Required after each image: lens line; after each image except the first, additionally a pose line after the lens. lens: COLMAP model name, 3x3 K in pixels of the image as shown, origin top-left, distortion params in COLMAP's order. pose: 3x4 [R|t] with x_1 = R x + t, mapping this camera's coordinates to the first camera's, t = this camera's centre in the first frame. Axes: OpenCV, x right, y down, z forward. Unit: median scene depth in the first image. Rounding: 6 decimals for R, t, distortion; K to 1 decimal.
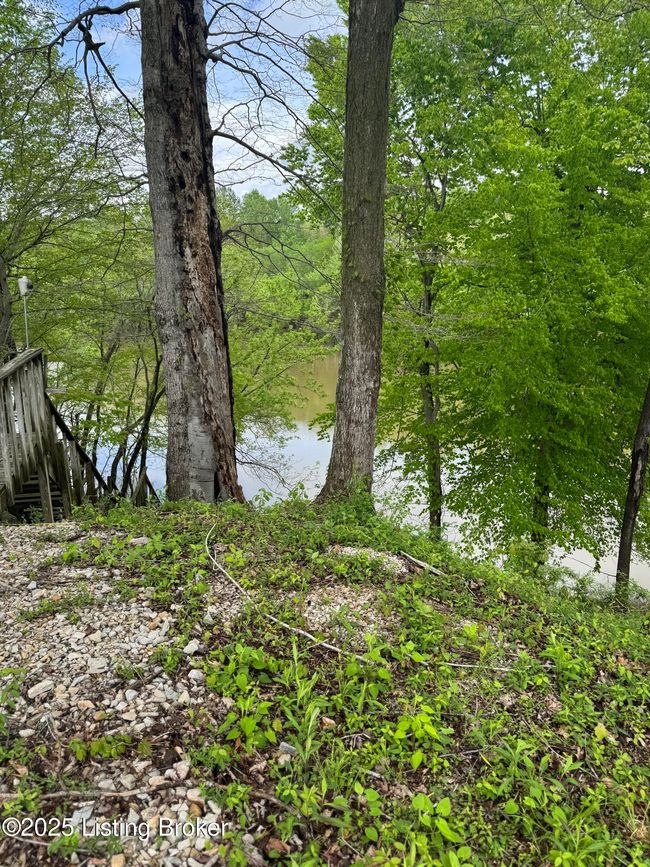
lens RADIAL K [[605.5, 0, 326.3], [0, 605.5, 430.3], [0, 0, 1]] dist [-0.034790, -0.005119]
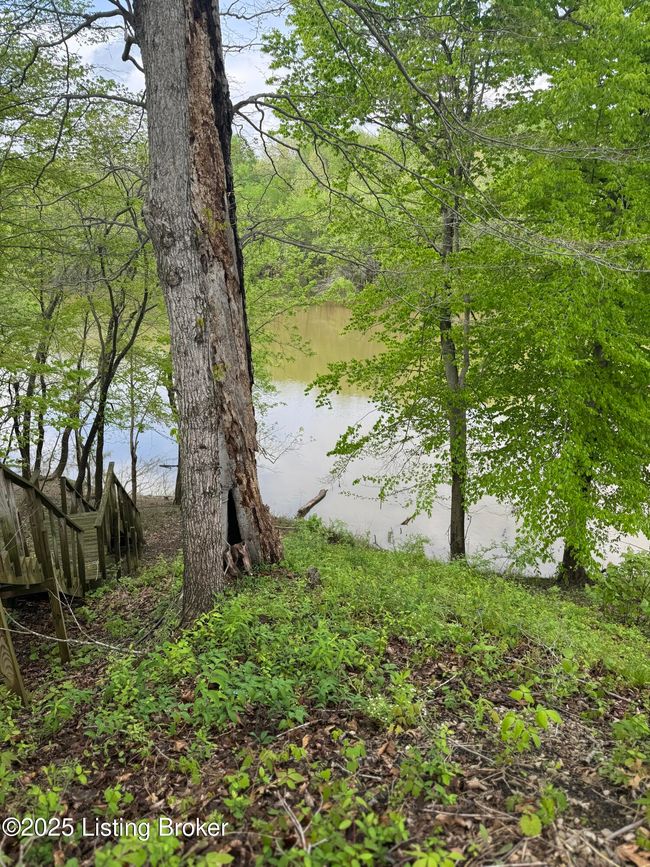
lens RADIAL K [[605.5, 0, 324.2], [0, 605.5, 436.6], [0, 0, 1]] dist [-0.034790, -0.005119]
pose [[0.996979, -0.031162, 0.071141, -0.126416], [0.024532, 0.995435, 0.092237, -0.045700], [-0.073691, -0.090213, 0.993192, 0.344090]]
